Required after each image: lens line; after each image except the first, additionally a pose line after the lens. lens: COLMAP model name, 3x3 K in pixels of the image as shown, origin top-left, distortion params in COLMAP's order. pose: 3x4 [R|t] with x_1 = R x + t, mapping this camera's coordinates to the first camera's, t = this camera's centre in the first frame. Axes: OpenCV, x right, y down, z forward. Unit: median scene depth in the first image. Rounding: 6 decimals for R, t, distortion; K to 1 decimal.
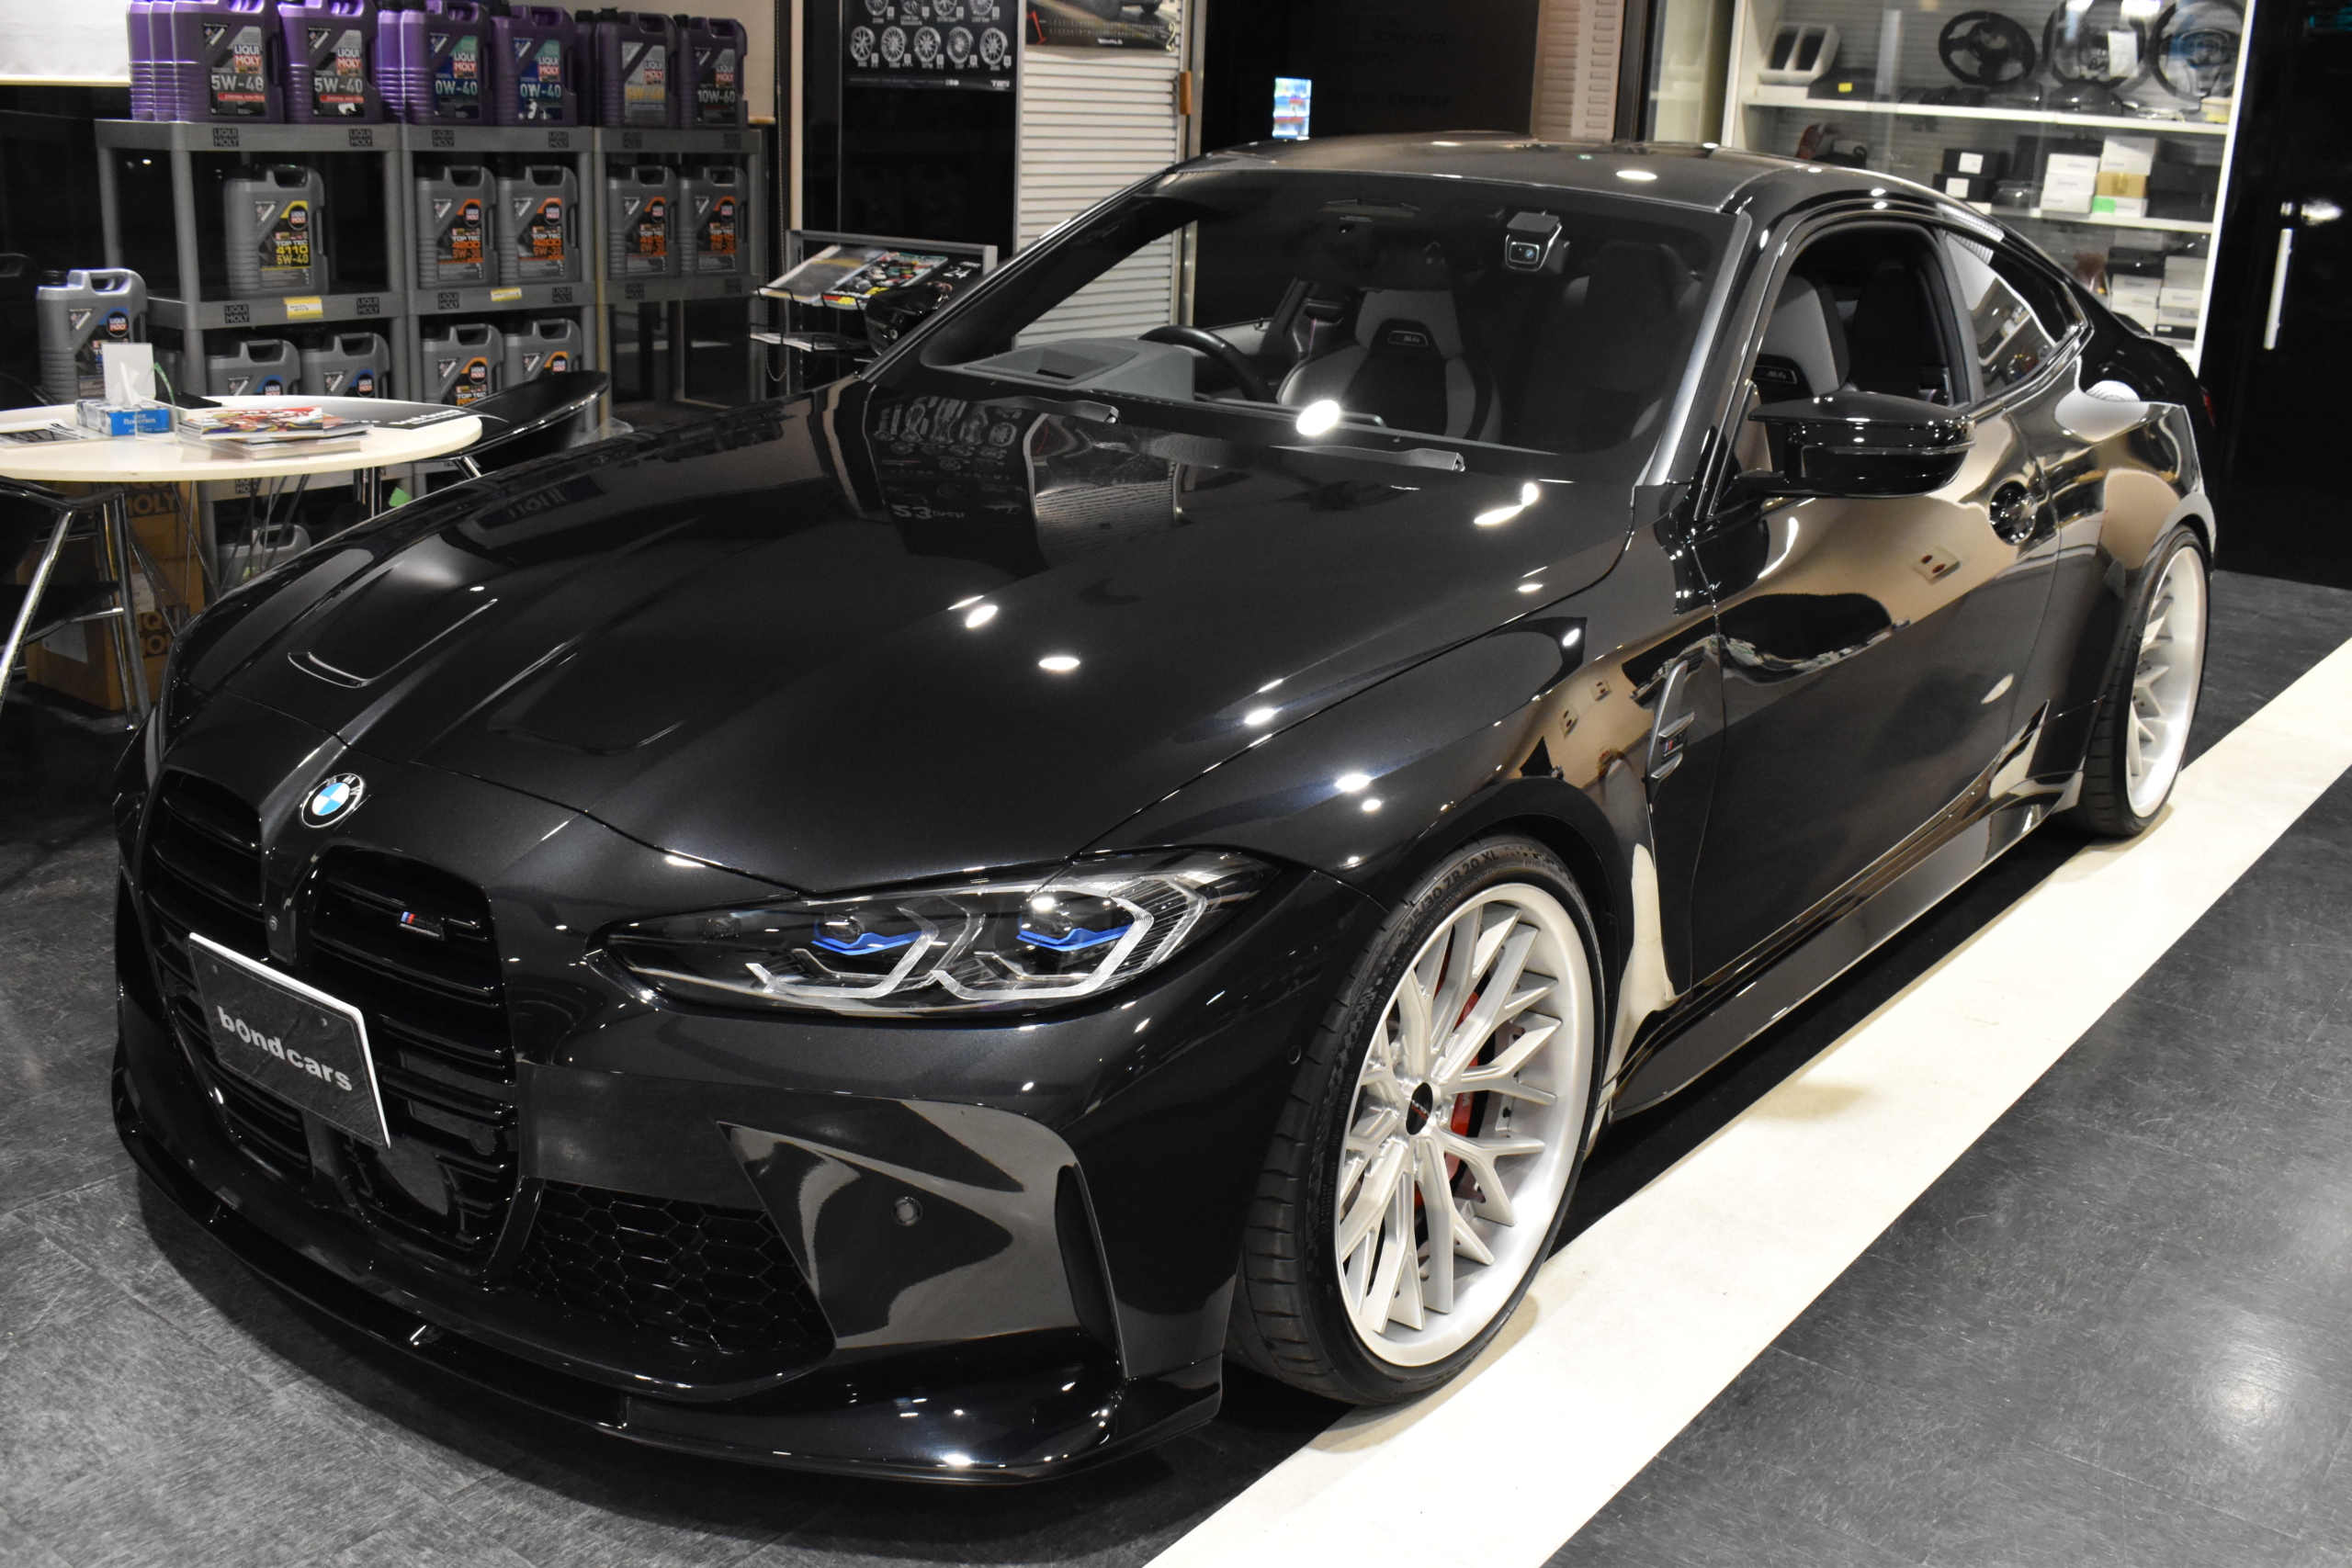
lens RADIAL K [[2289.5, 0, 1176.0], [0, 2289.5, 784.0], [0, 0, 1]] dist [-0.080083, 0.009254]
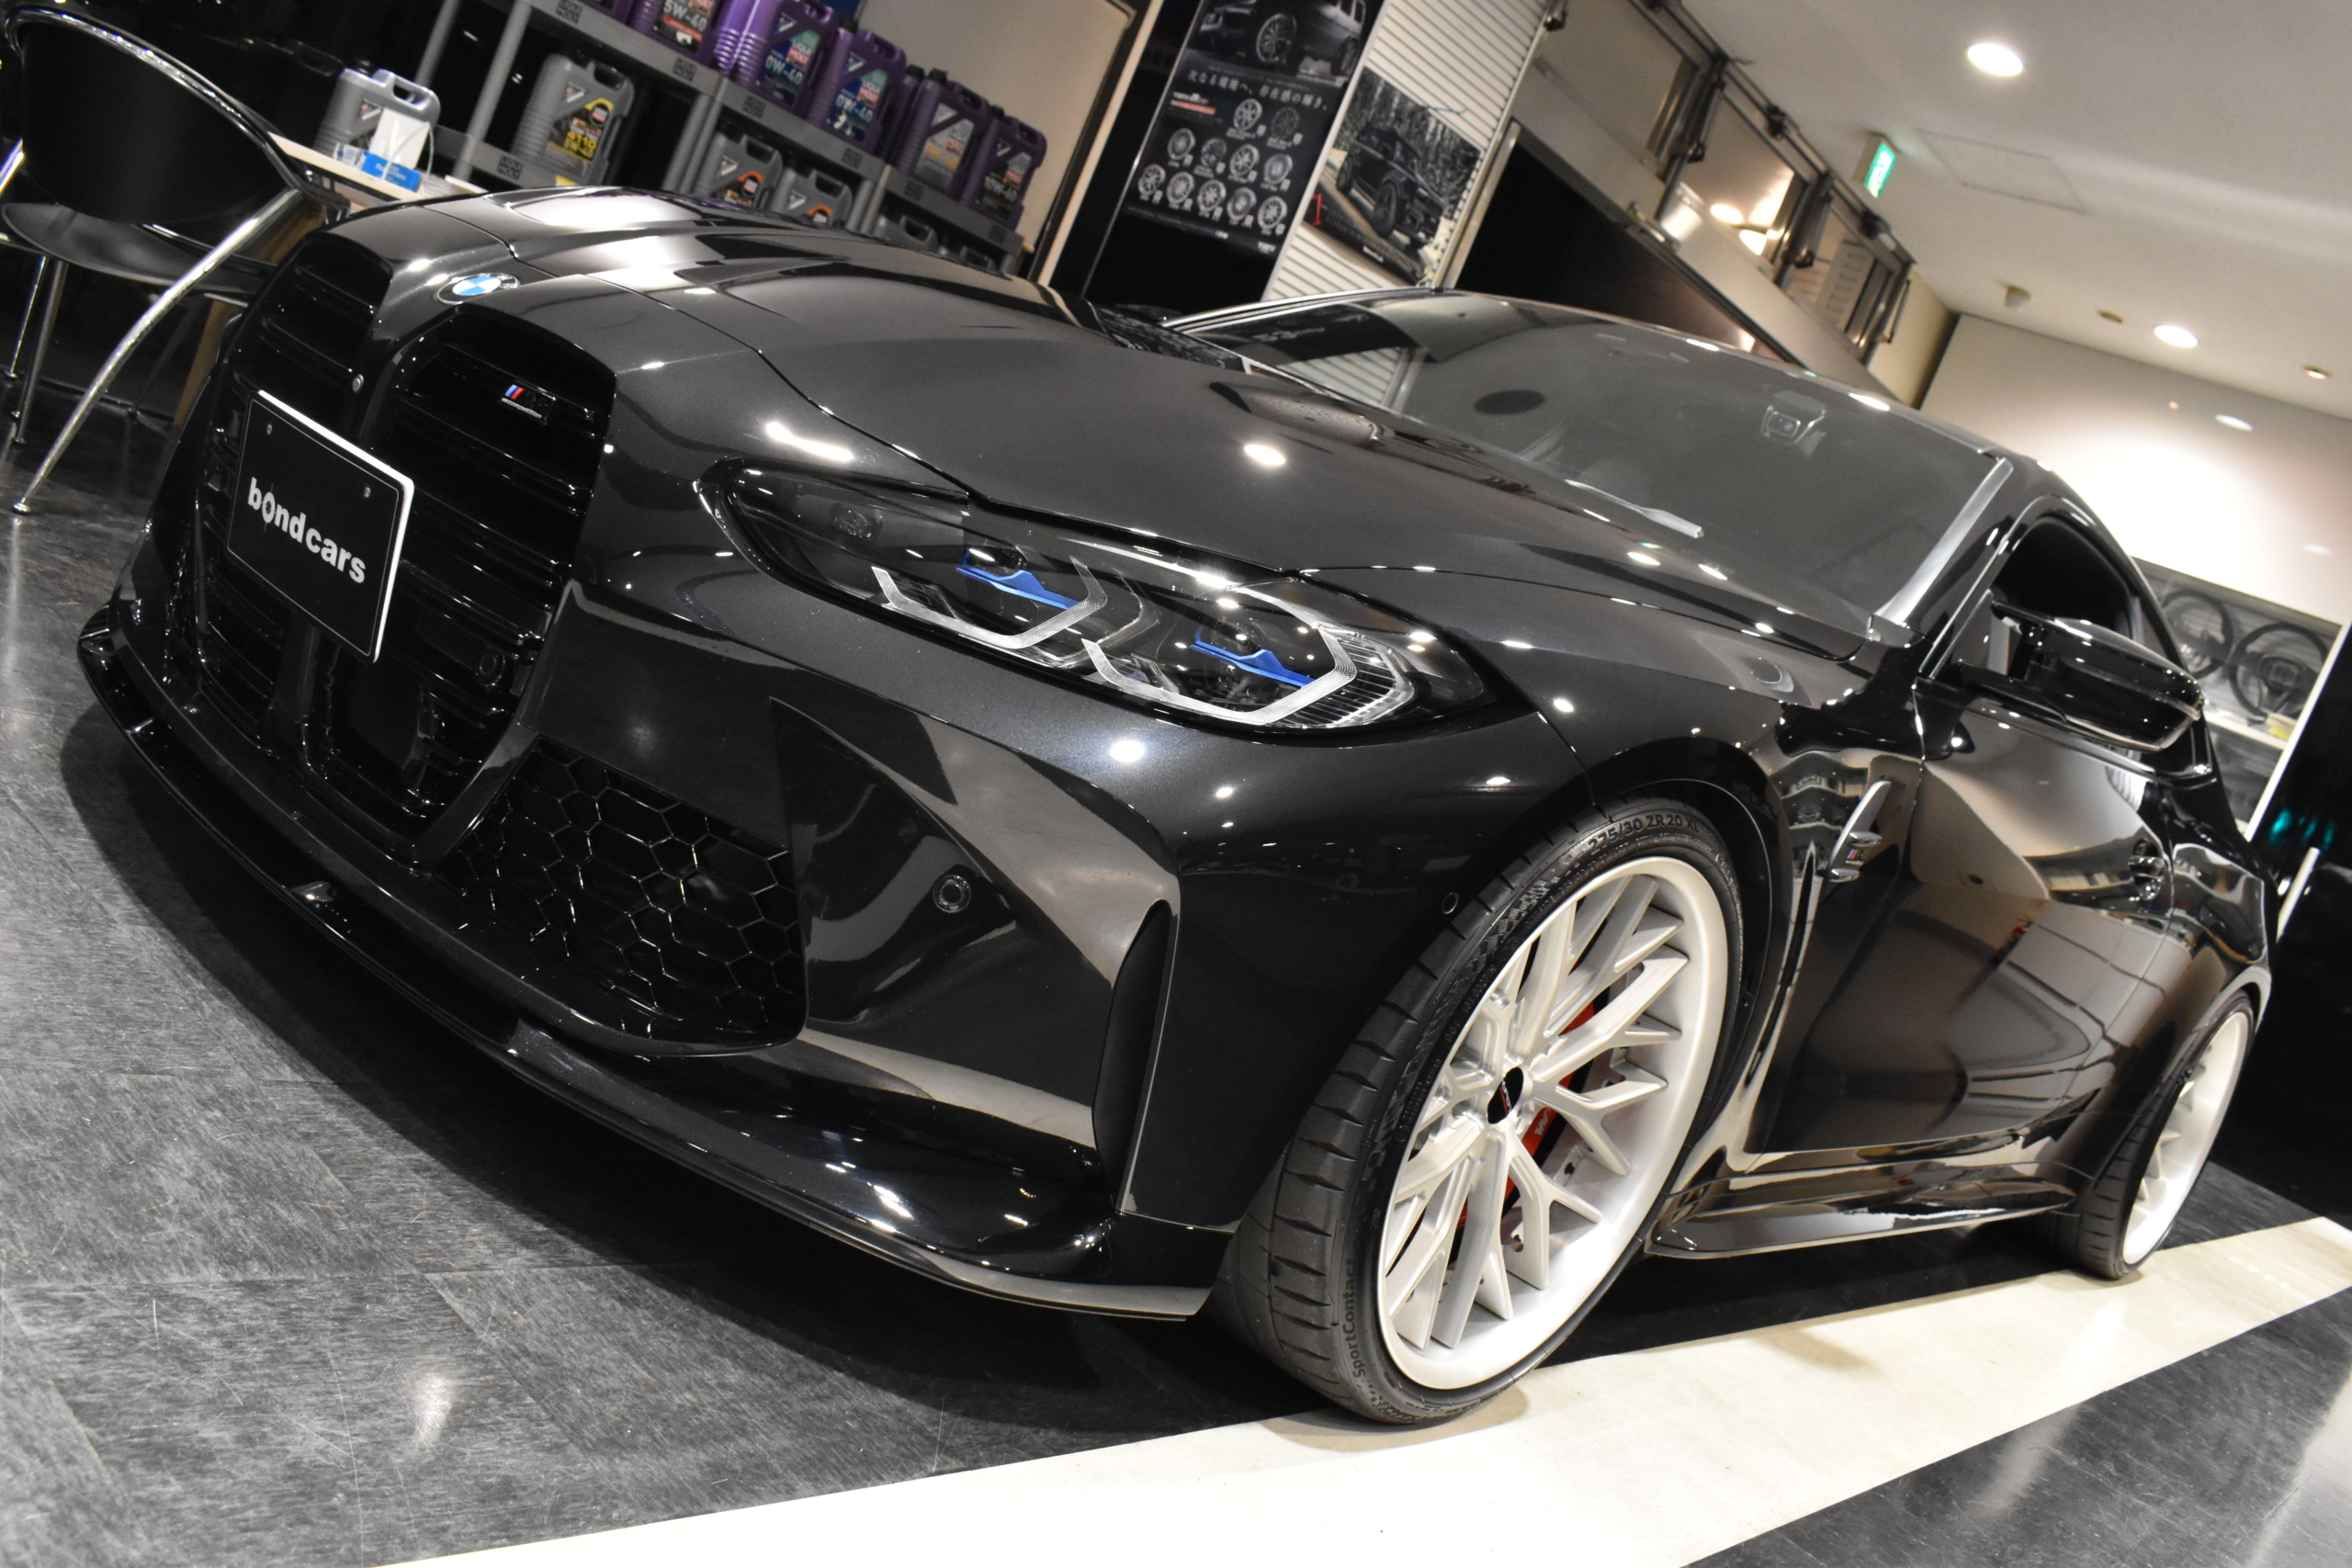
lens RADIAL K [[2061.6, 0, 1175.0], [0, 2061.6, 762.6], [0, 0, 1]] dist [-0.090422, 0.011673]
pose [[0.937471, 0.347715, -0.015596, -0.042224], [-0.344990, 0.922317, -0.174106, 0.209264], [-0.046155, 0.168600, 0.984603, 0.234983]]
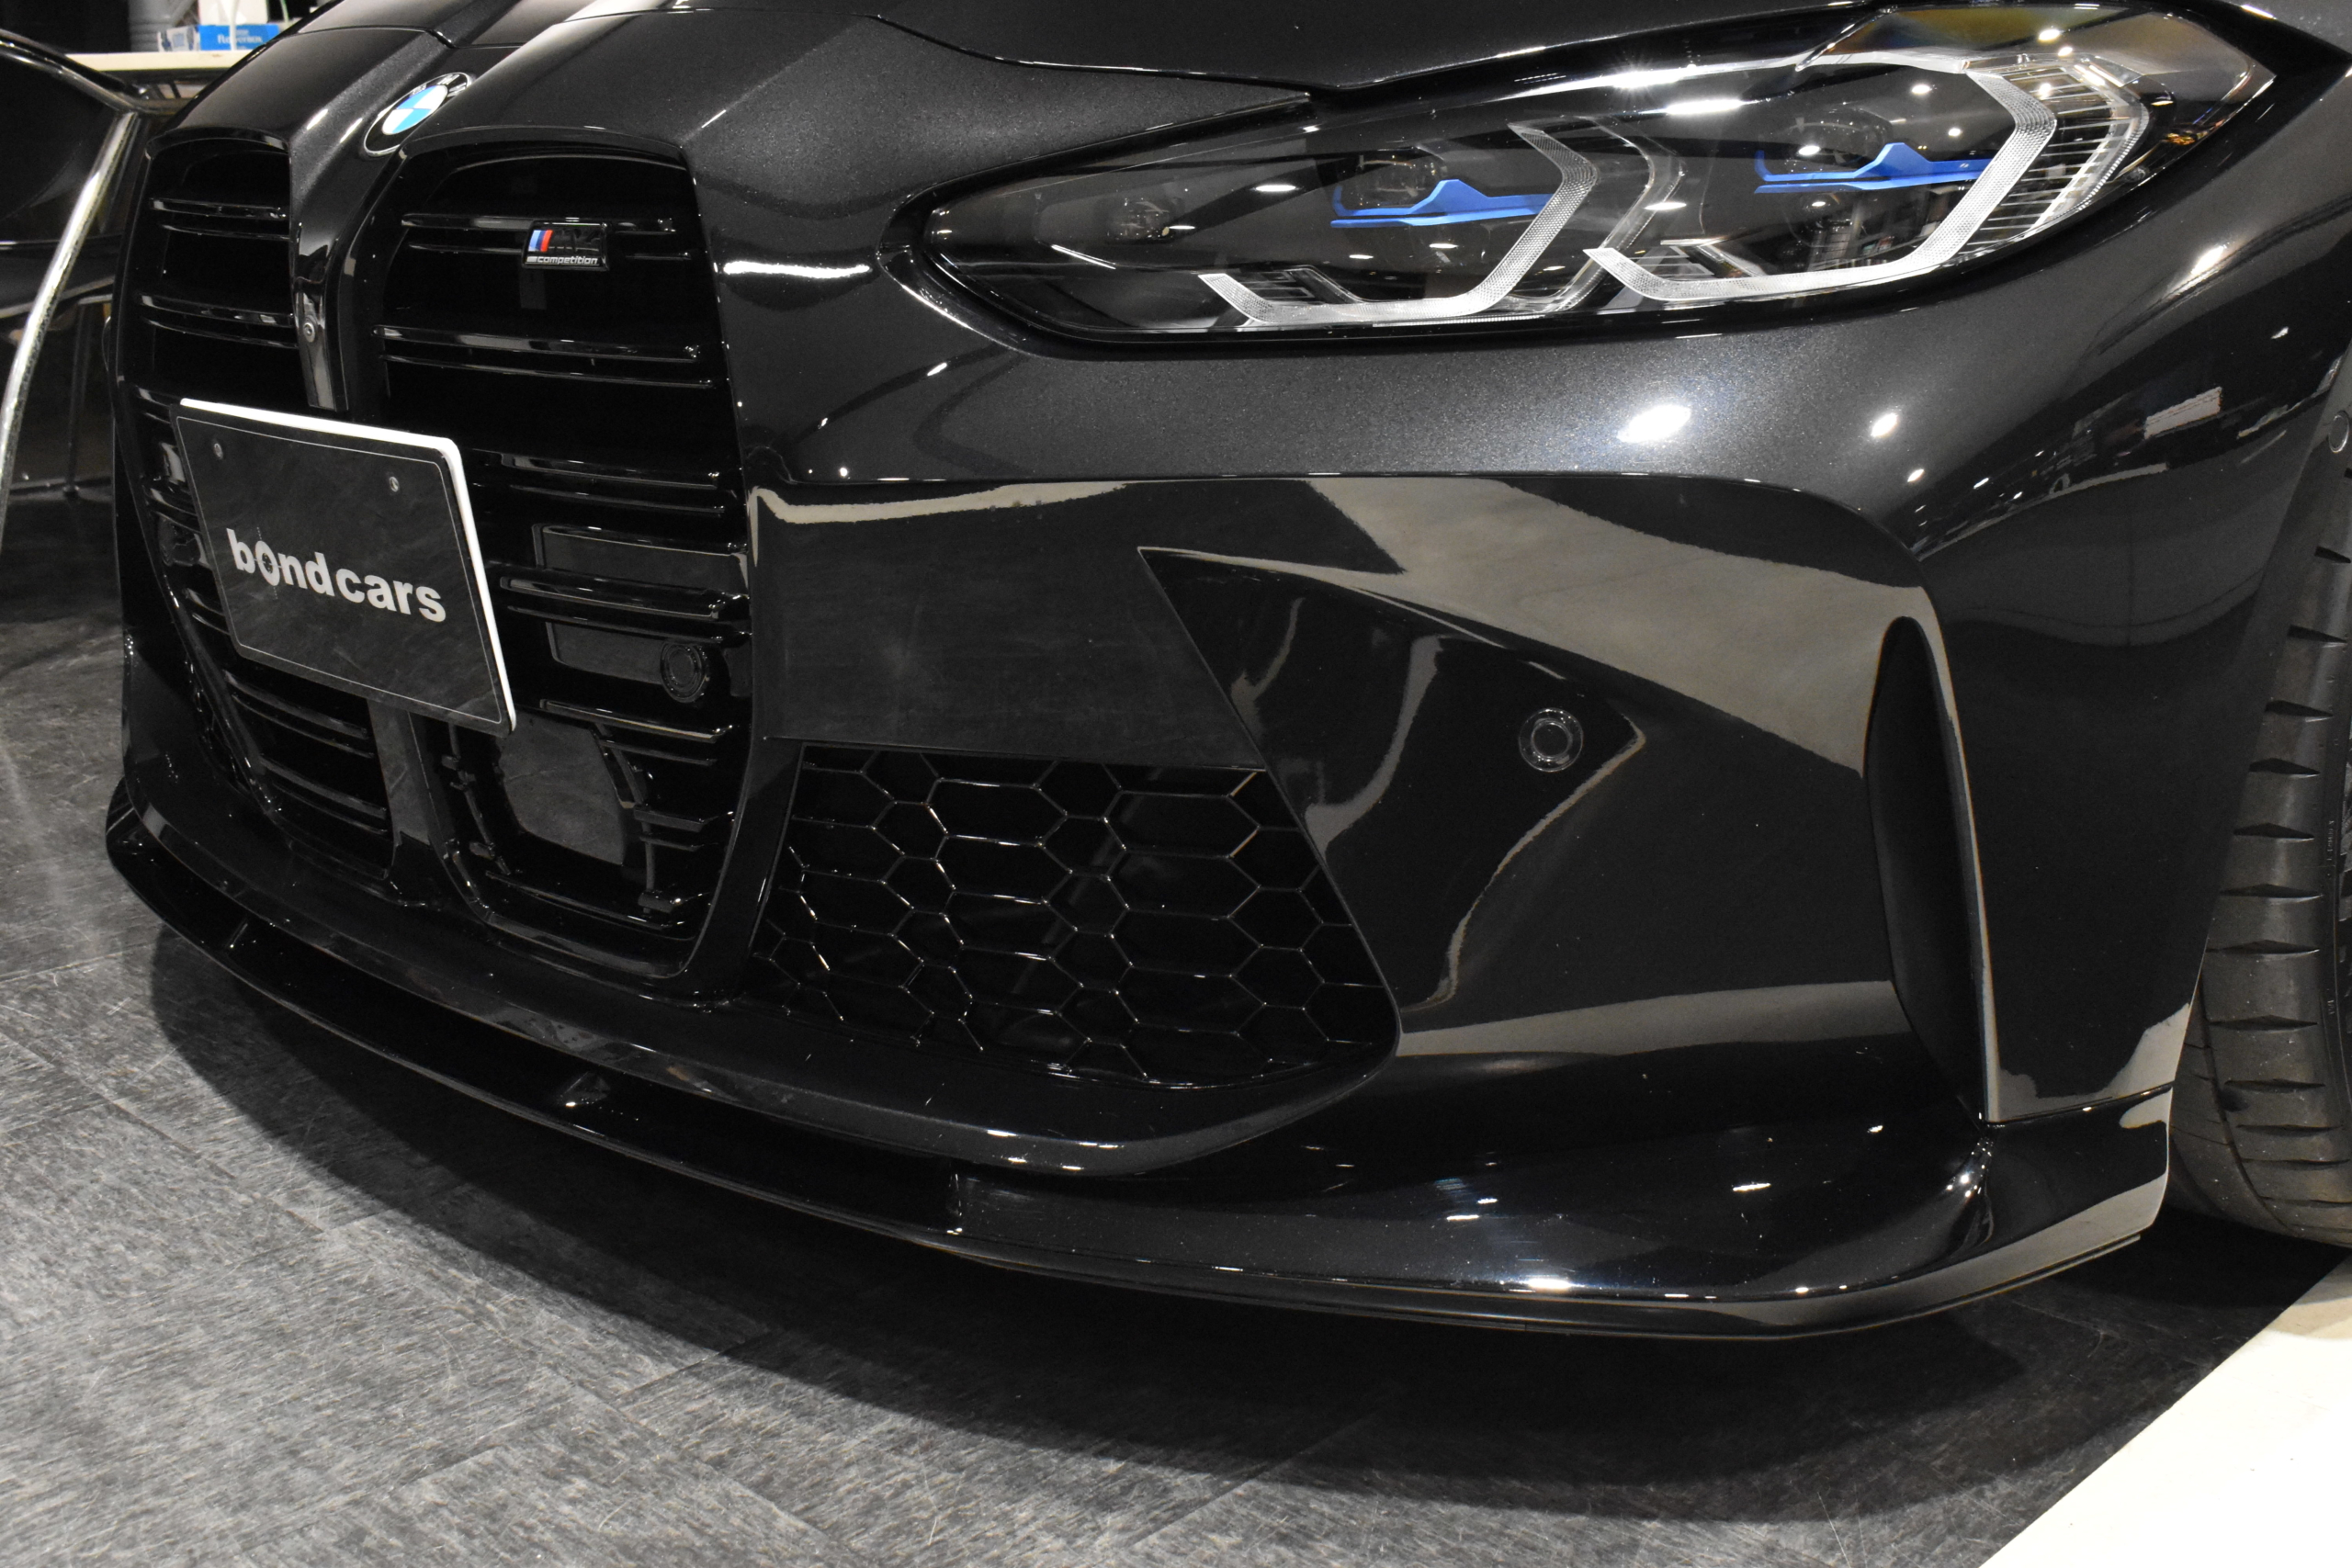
lens RADIAL K [[2652.0, 0, 1176.0], [0, 2652.0, 784.0], [0, 0, 1]] dist [-0.074801, 0.019839]
pose [[0.991298, -0.018919, -0.130269, -0.106479], [0.015541, 0.999517, -0.026898, 0.180147], [0.130715, 0.024639, 0.991114, 0.381548]]
